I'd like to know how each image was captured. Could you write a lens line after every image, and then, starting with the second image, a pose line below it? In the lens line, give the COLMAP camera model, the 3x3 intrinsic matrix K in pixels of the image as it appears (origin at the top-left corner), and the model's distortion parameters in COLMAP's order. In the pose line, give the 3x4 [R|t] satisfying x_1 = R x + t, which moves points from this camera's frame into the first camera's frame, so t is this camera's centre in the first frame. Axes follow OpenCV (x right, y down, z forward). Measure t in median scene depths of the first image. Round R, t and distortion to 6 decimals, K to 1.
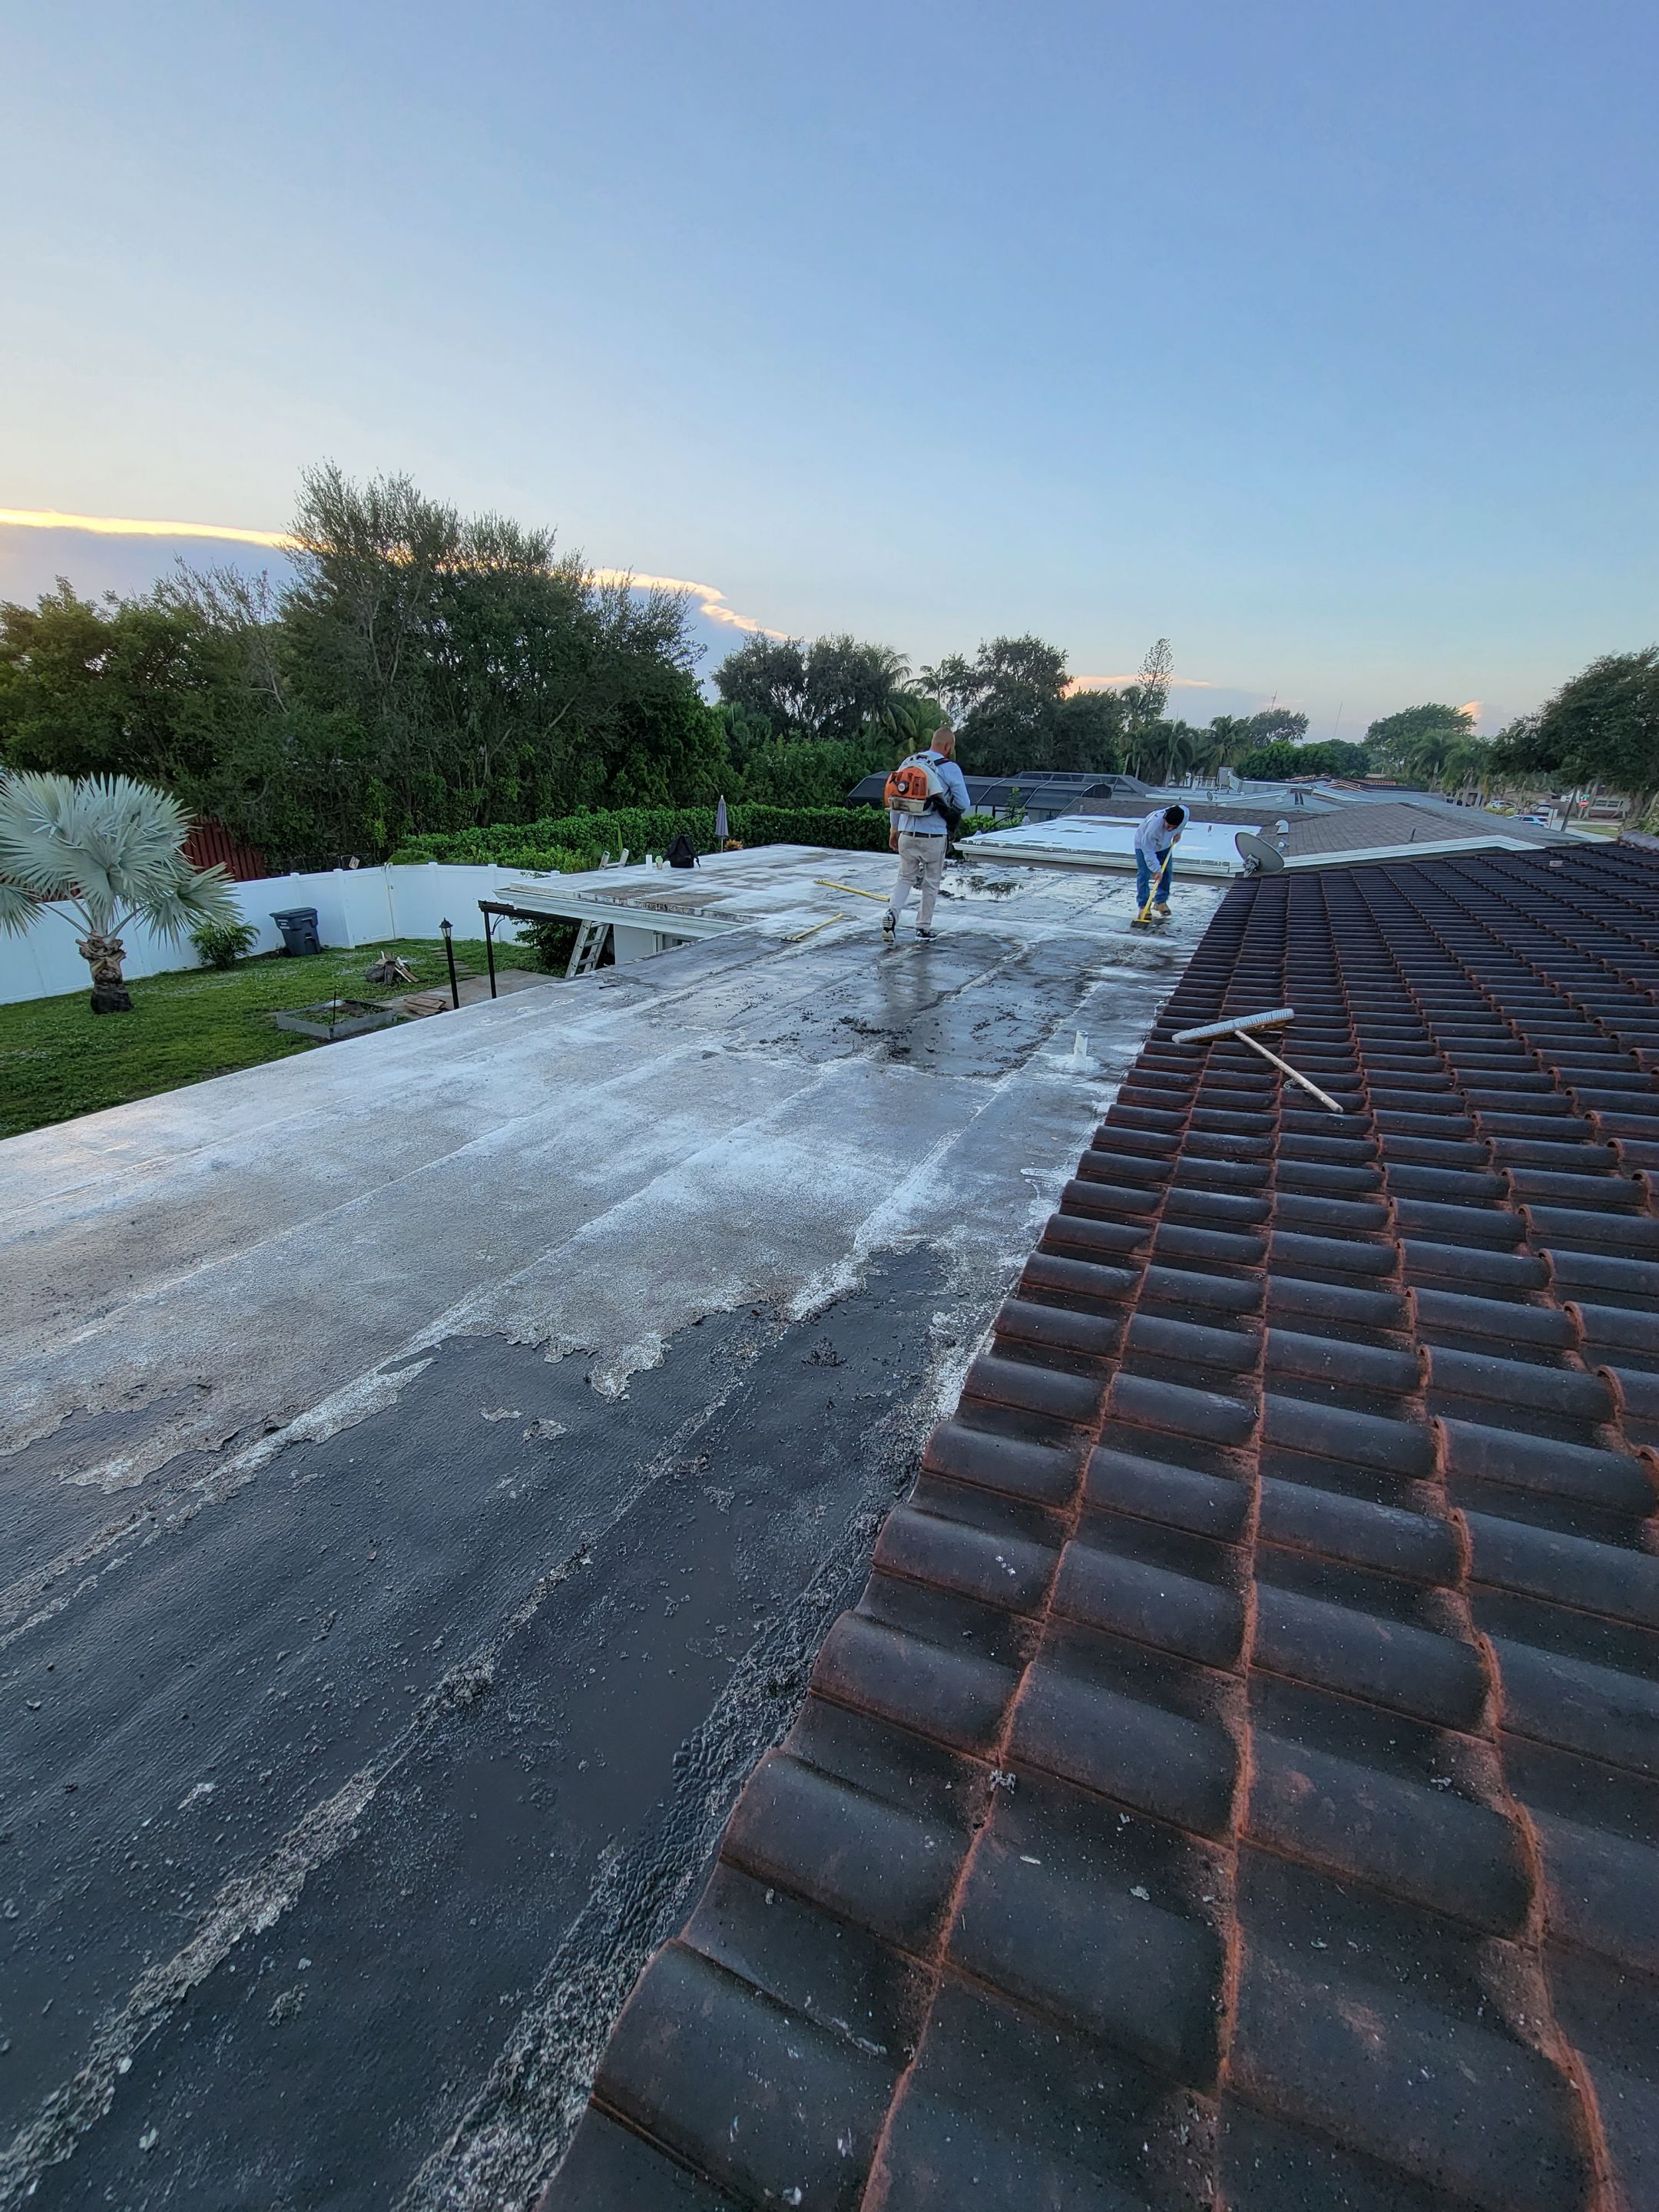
lens RADIAL K [[904.5, 0, 827.4], [0, 904.5, 1094.9], [0, 0, 1]] dist [-0.002613, 0.000133]
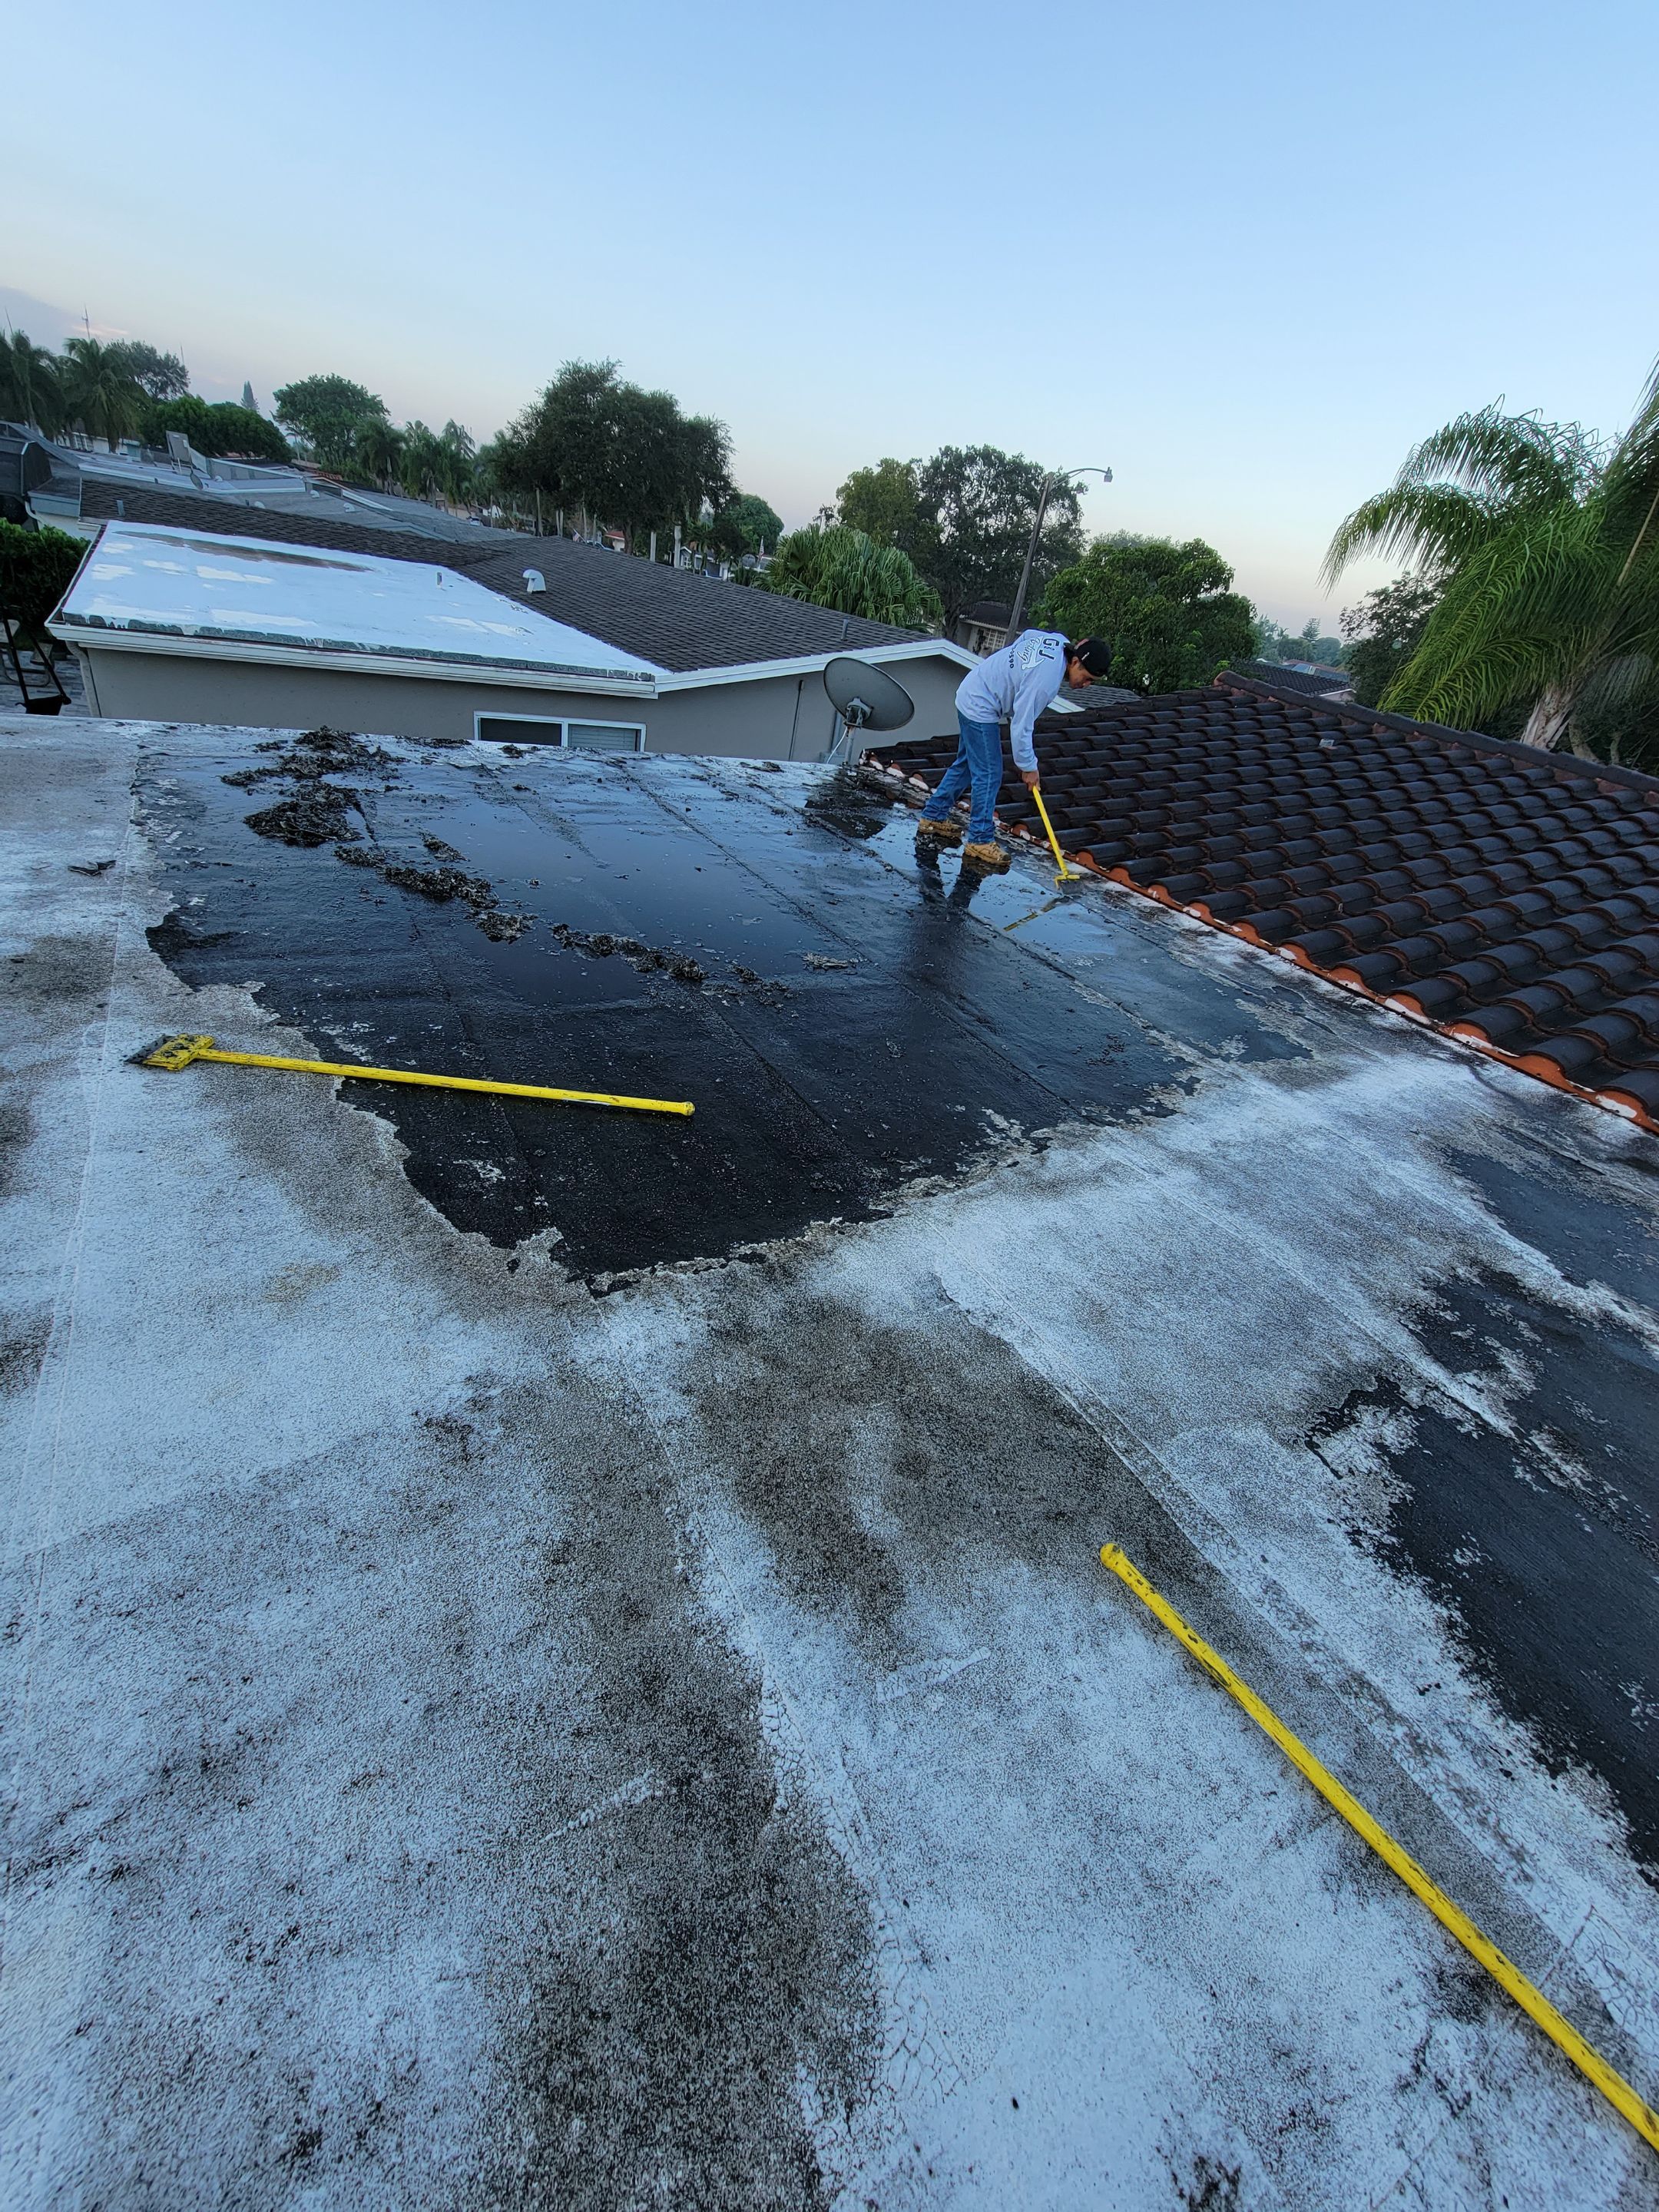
lens RADIAL K [[904.5, 0, 827.4], [0, 904.5, 1094.9], [0, 0, 1]] dist [-0.002613, 0.000133]
pose [[0.534723, -0.386162, 0.751631, -0.060519], [0.163194, 0.919922, 0.356525, -0.193855], [-0.829119, -0.067980, 0.554923, 0.542936]]
